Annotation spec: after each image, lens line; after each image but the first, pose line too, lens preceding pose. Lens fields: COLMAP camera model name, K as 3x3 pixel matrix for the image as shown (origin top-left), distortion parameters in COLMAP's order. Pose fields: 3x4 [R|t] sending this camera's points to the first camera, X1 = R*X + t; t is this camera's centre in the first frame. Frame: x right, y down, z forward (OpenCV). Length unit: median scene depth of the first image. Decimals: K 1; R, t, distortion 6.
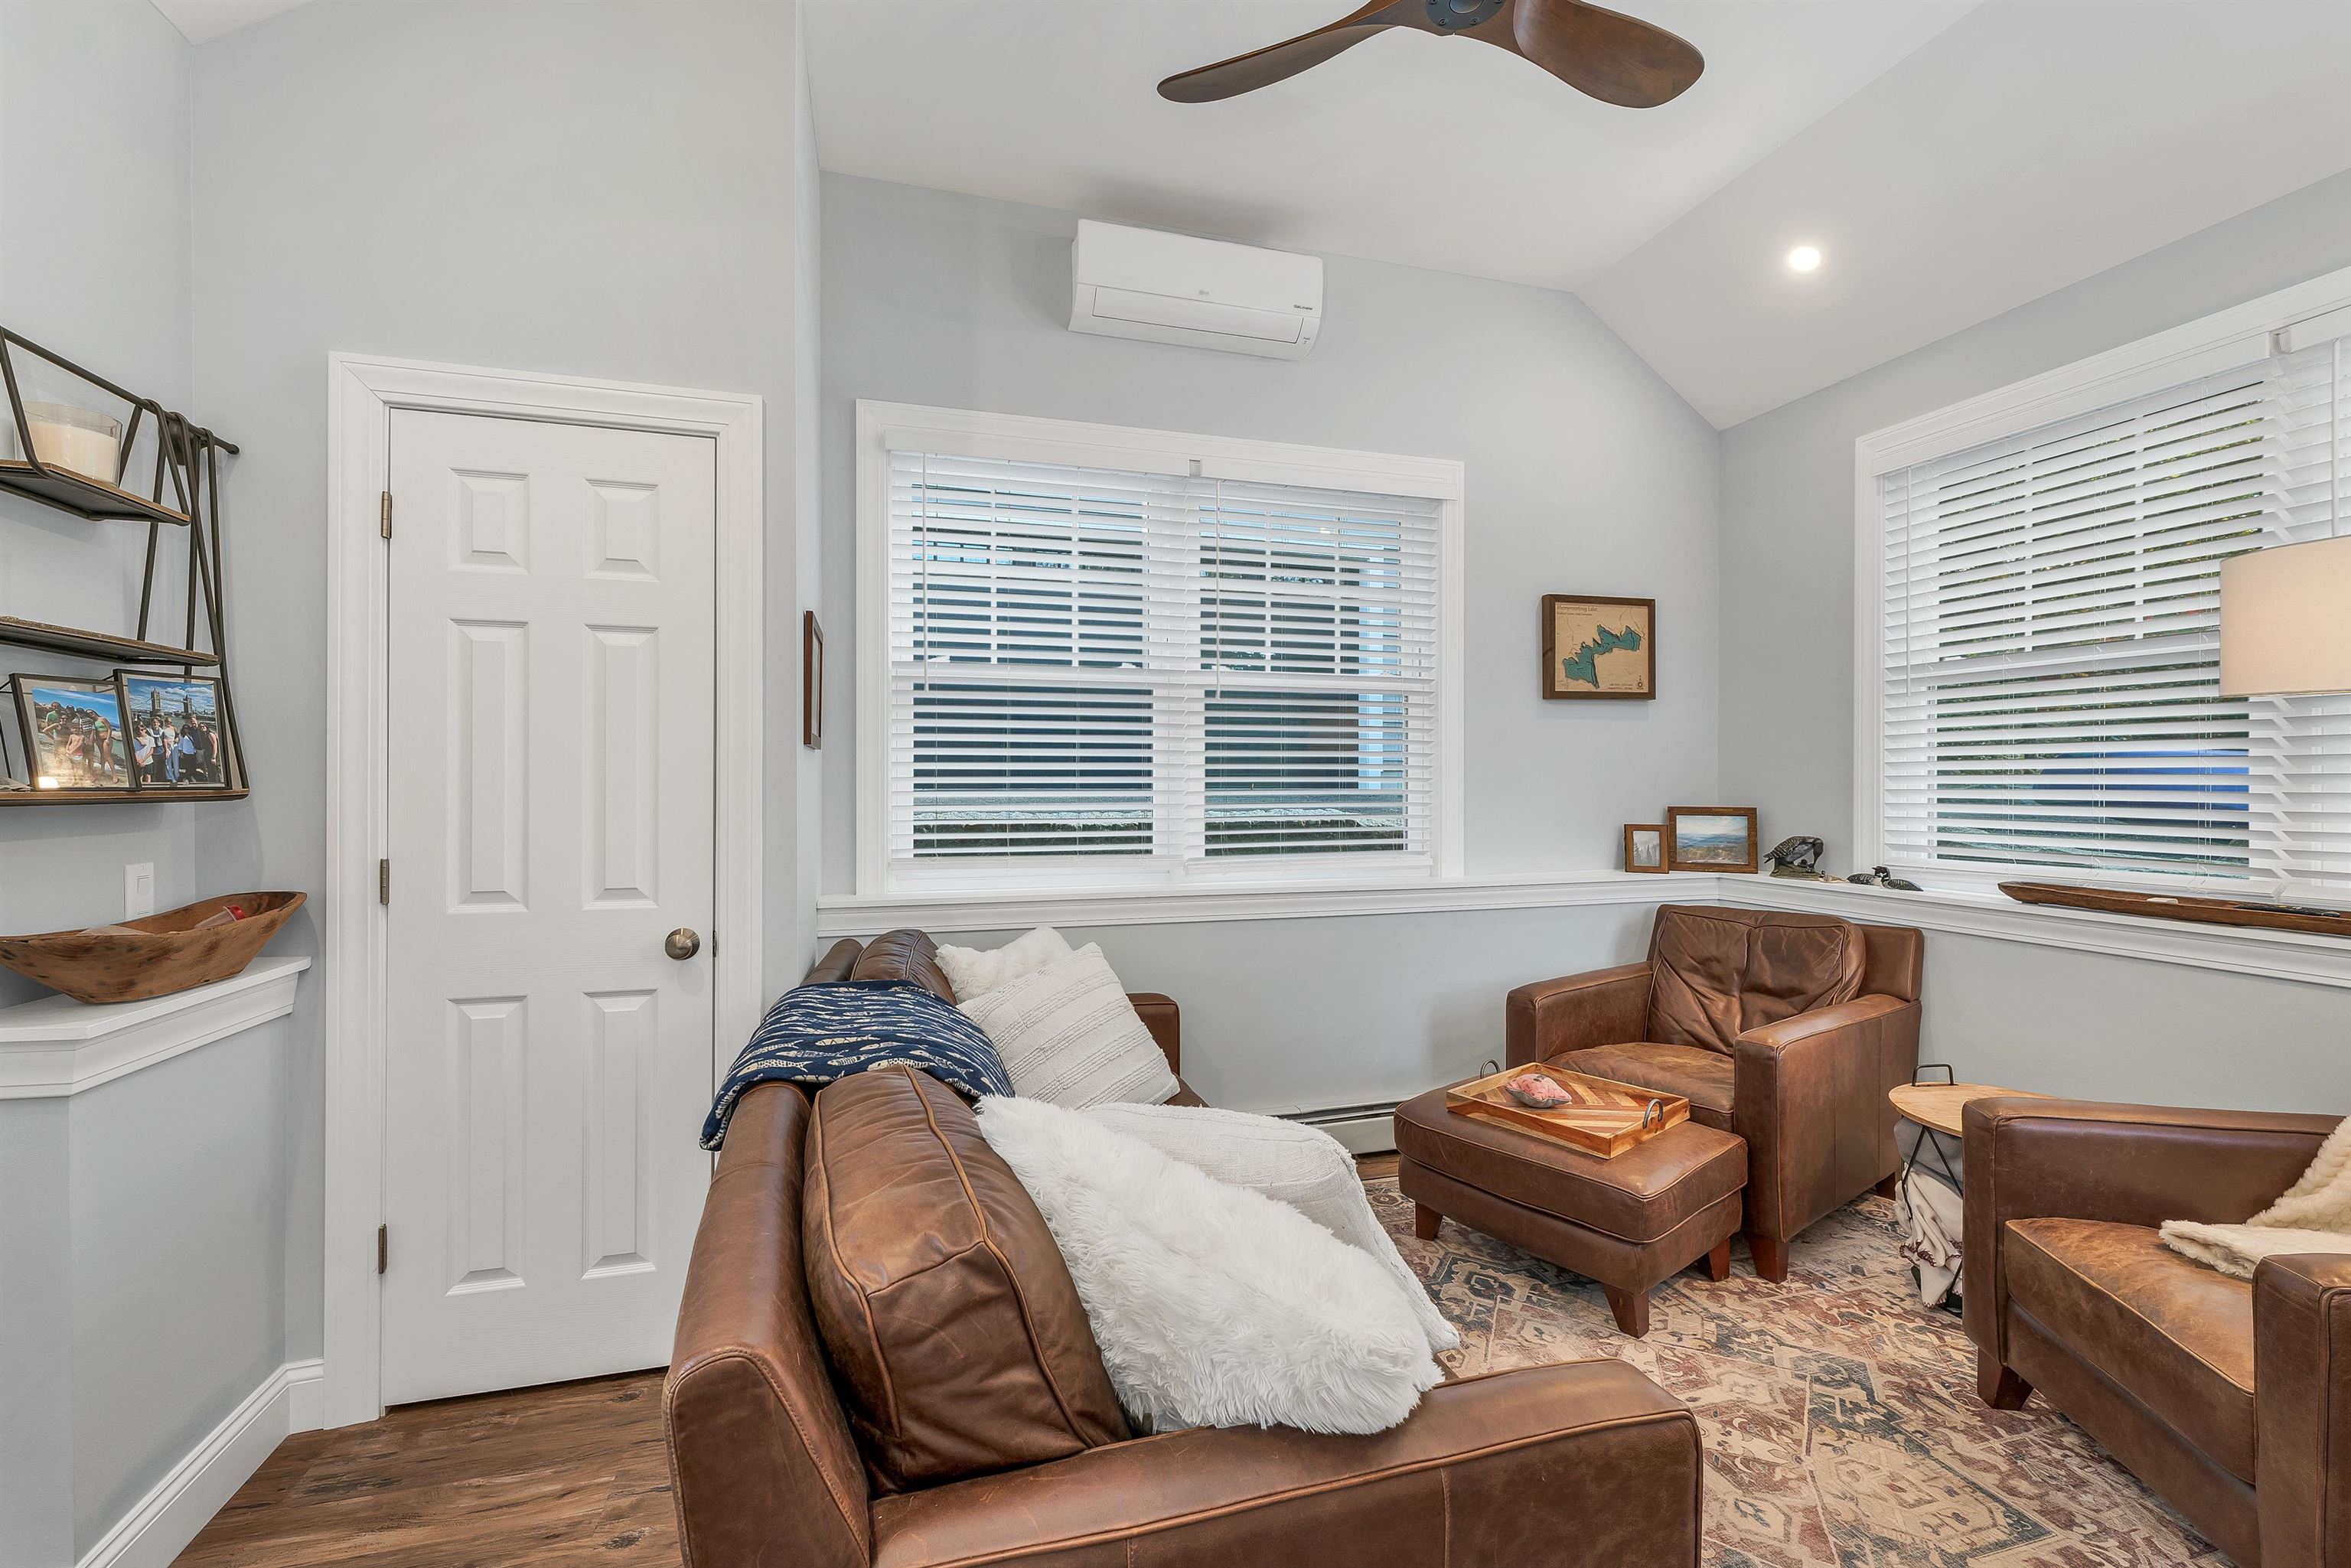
lens RADIAL K [[970.6, 0, 1171.2], [0, 970.6, 778.2], [0, 0, 1]] dist [-0.002114, -0.000041]
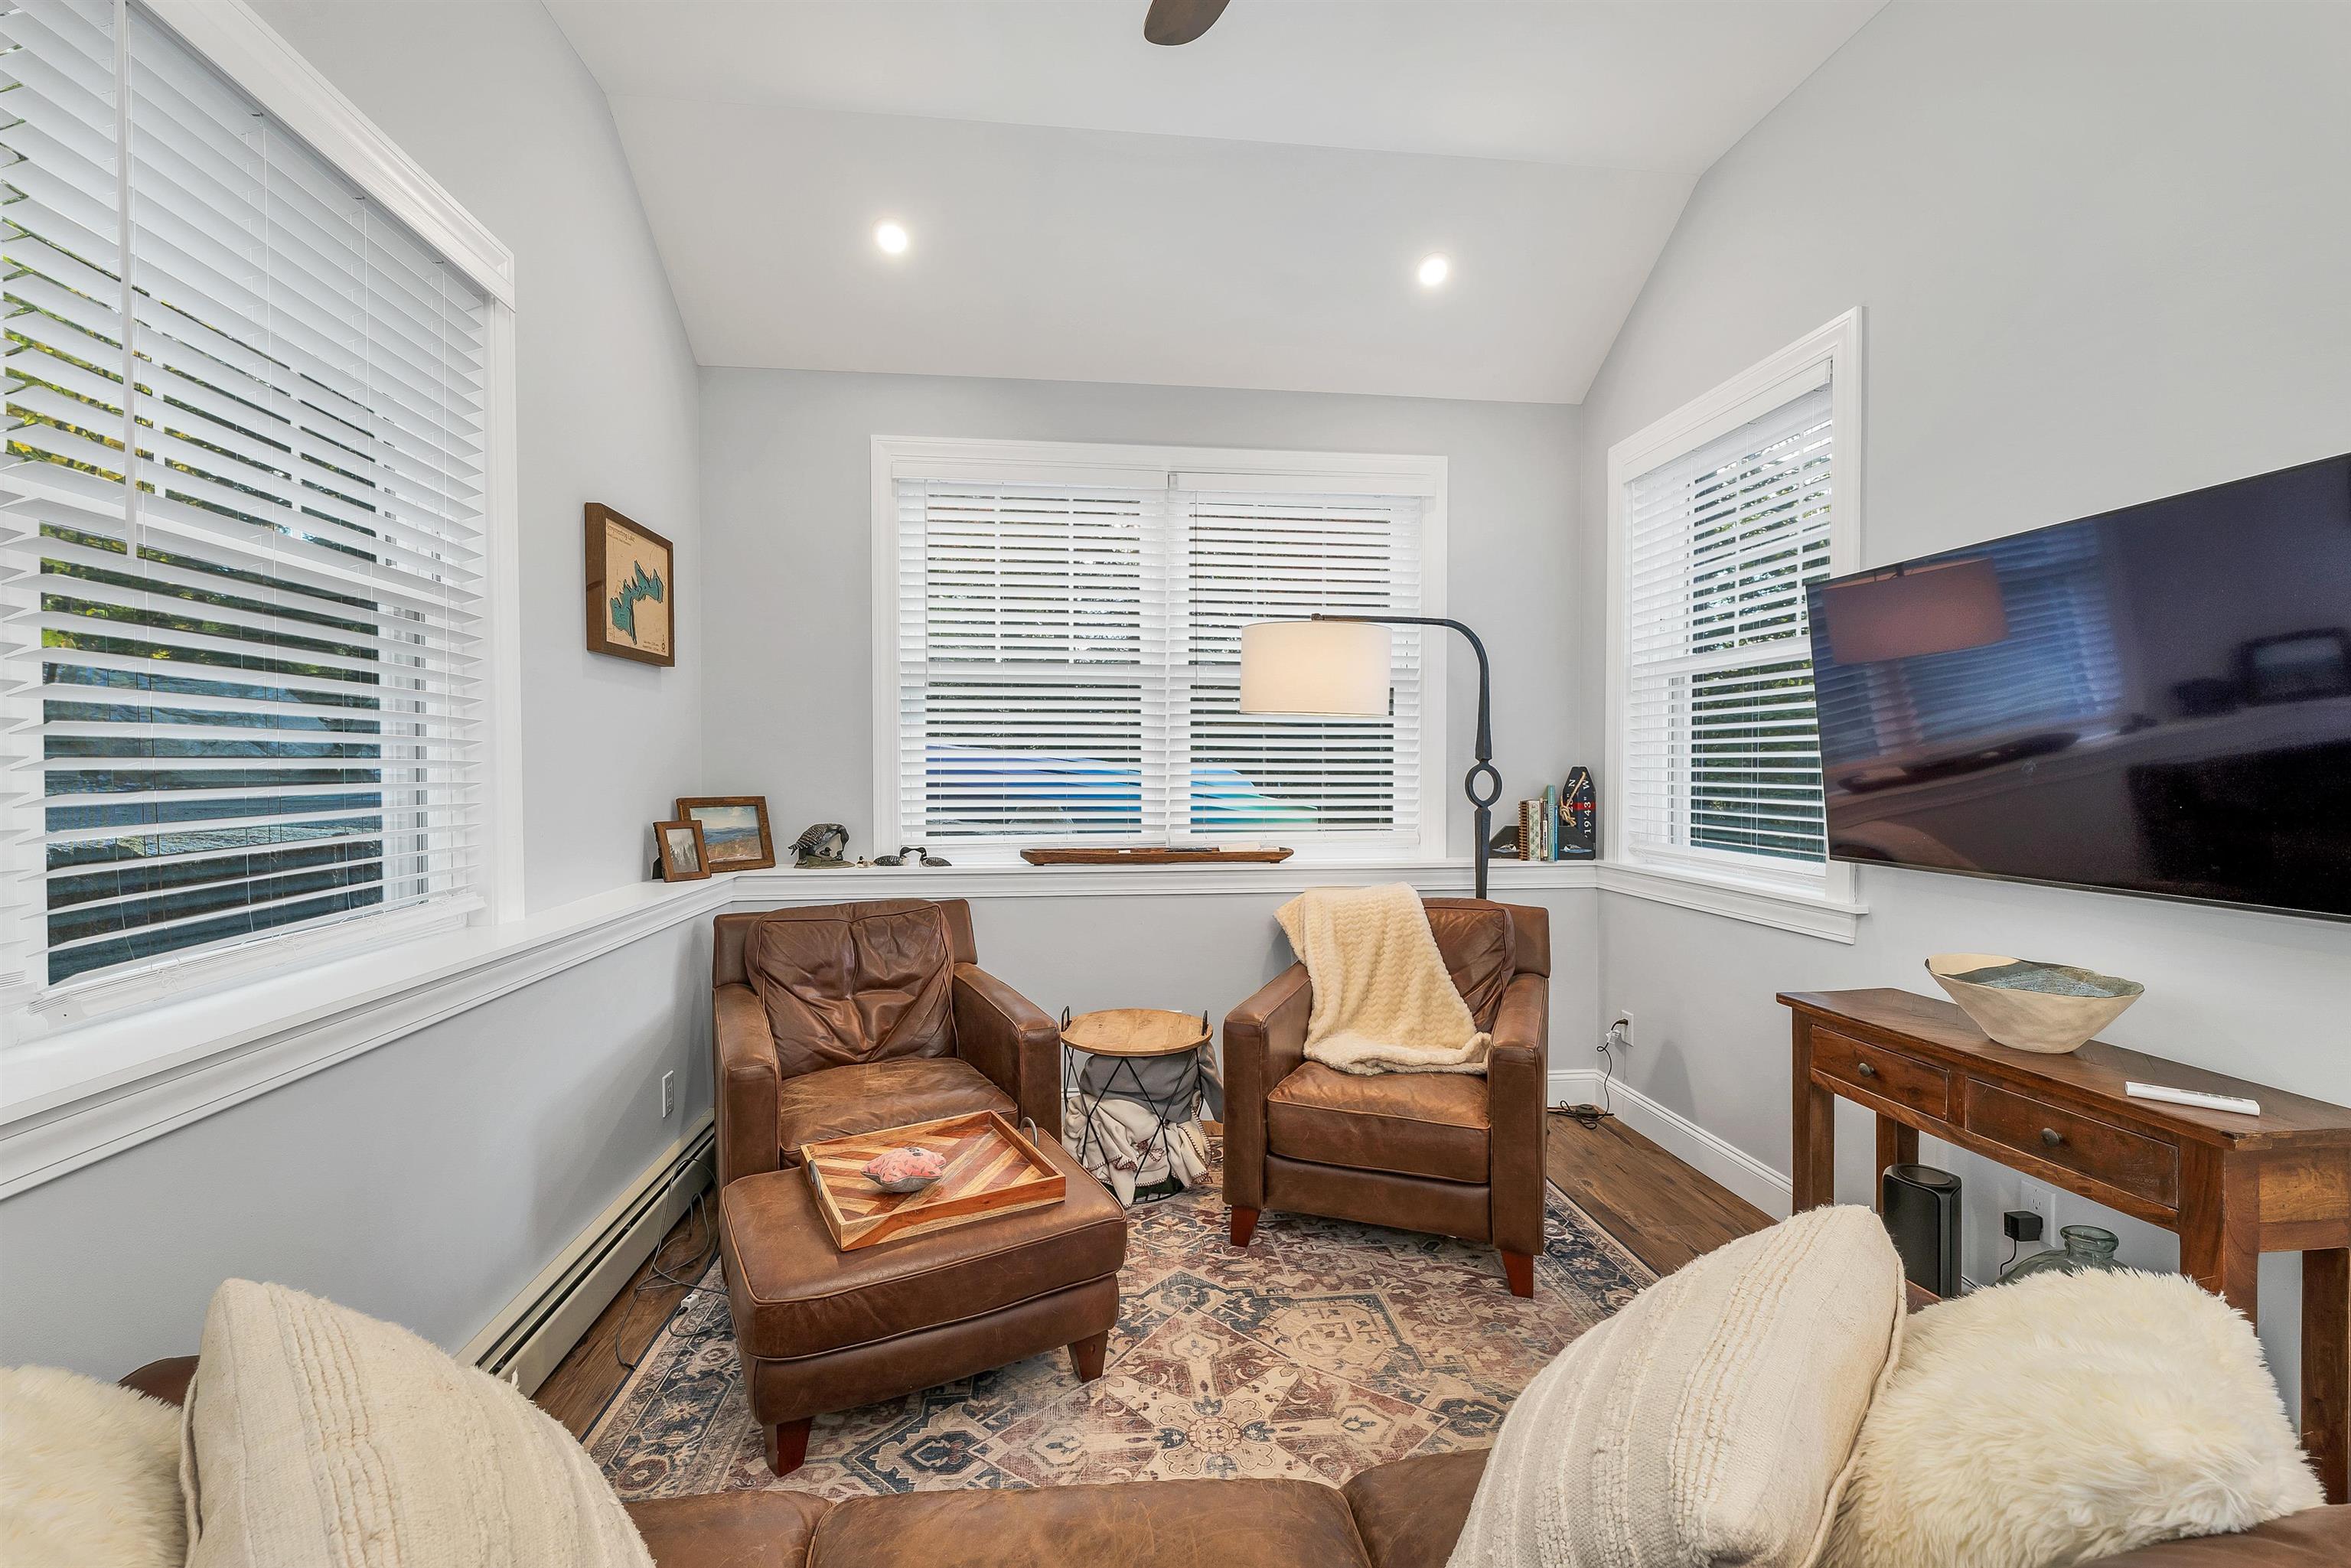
lens RADIAL K [[970.6, 0, 1167.8], [0, 970.6, 781.7], [0, 0, 1]] dist [-0.002114, -0.000041]
pose [[0.177848, -0.014457, 0.983952, -0.269085], [-0.001180, 0.999888, 0.014904, 0.002908], [-0.984057, -0.003812, 0.177811, 0.526865]]
